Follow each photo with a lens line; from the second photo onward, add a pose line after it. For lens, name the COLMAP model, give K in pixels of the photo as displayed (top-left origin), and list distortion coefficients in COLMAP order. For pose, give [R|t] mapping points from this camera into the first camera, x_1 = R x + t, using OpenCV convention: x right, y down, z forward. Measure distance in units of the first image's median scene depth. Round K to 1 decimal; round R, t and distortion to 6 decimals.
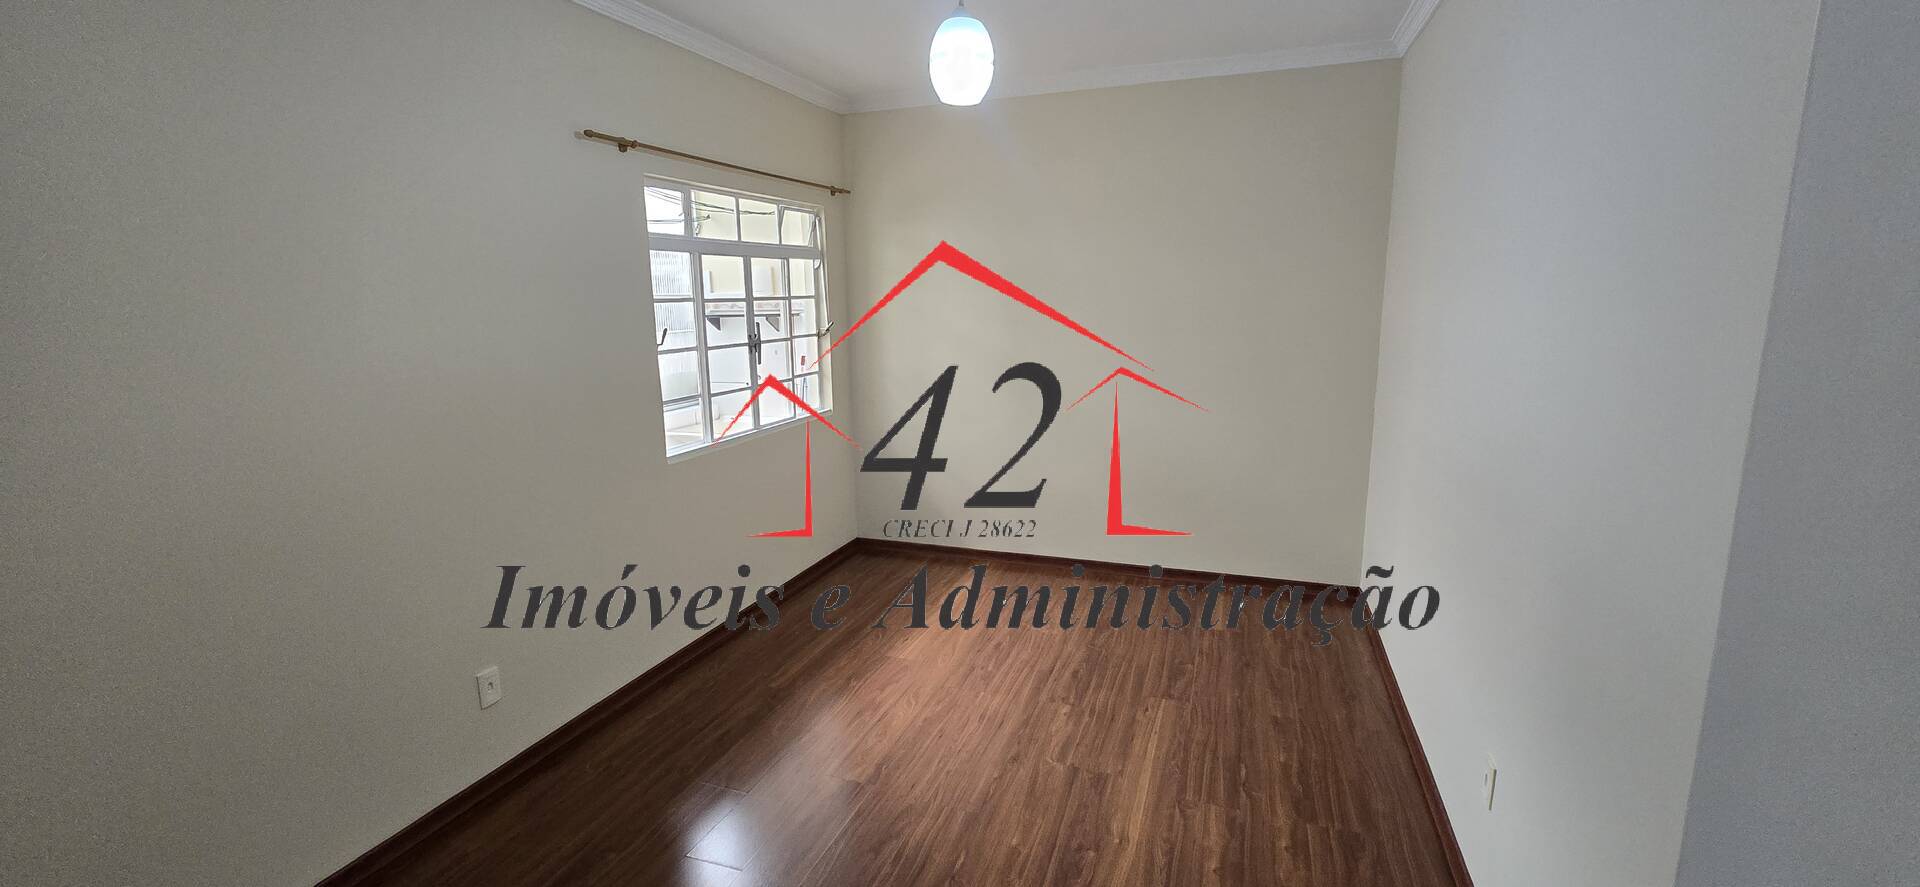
lens RADIAL K [[782.6, 0, 969.3], [0, 782.6, 428.2], [0, 0, 1]] dist [0.000189, -0.000067]
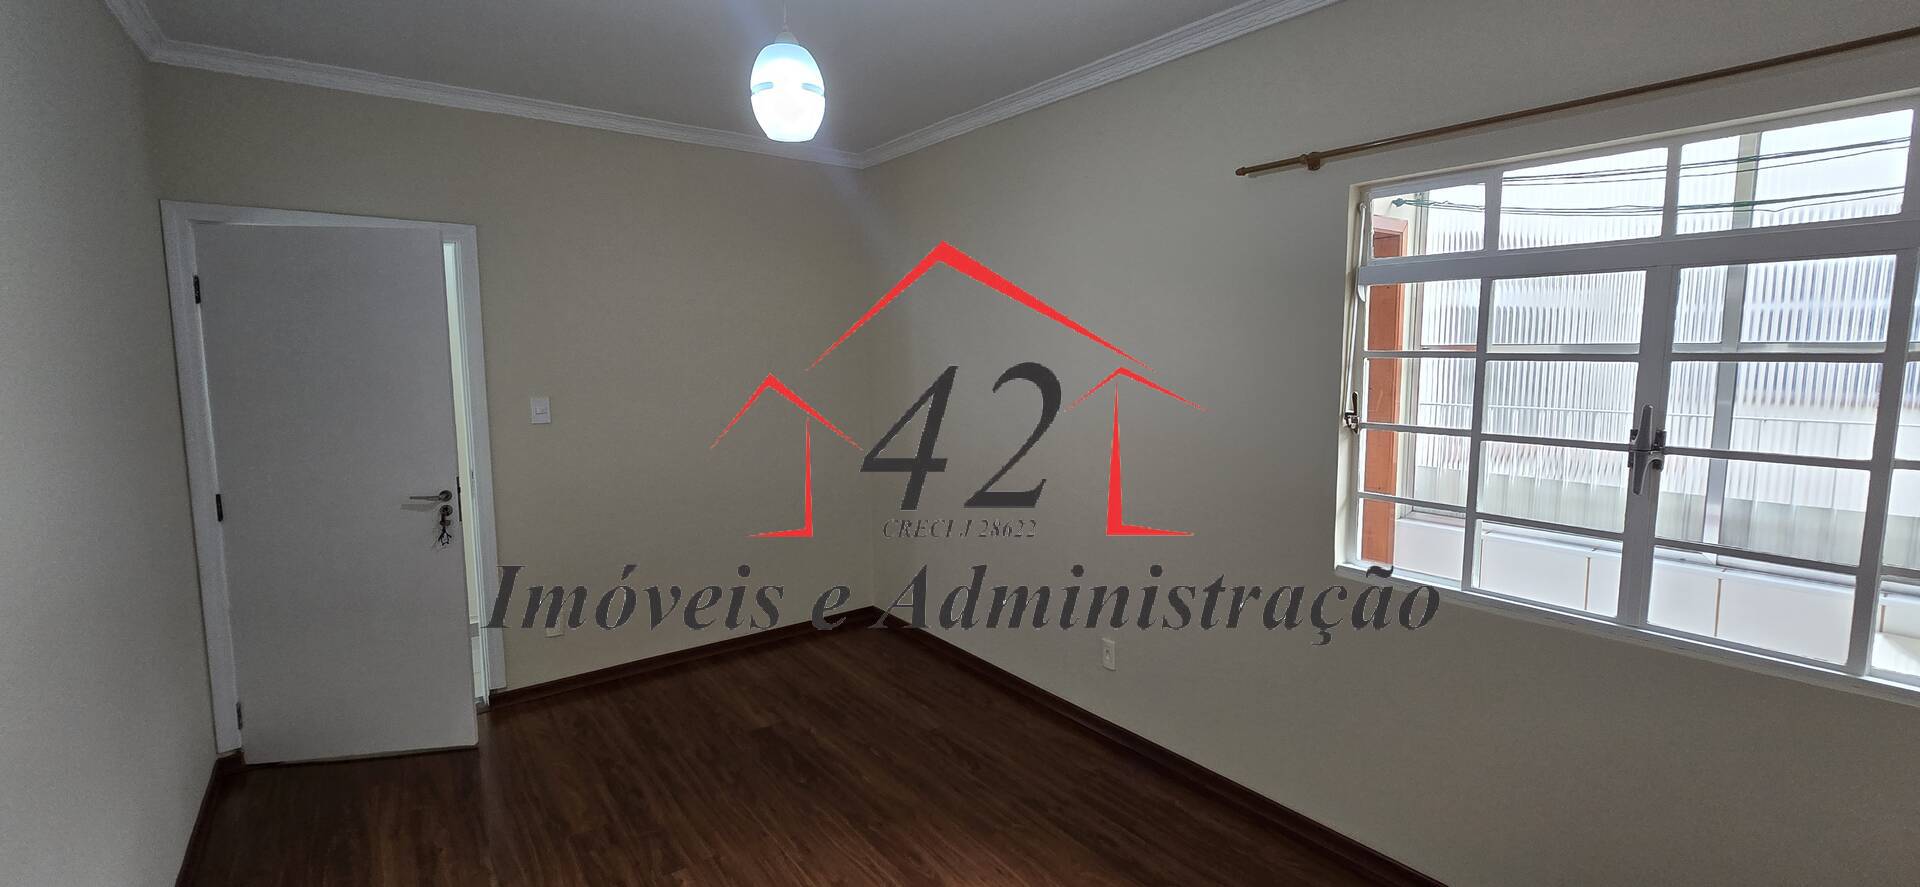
lens RADIAL K [[782.6, 0, 969.3], [0, 782.6, 428.2], [0, 0, 1]] dist [0.000189, -0.000067]
pose [[-0.536970, 0.093483, -0.838406, 0.398149], [-0.136561, 0.971101, 0.195741, -0.179970], [0.832475, 0.219600, -0.508686, 1.036149]]
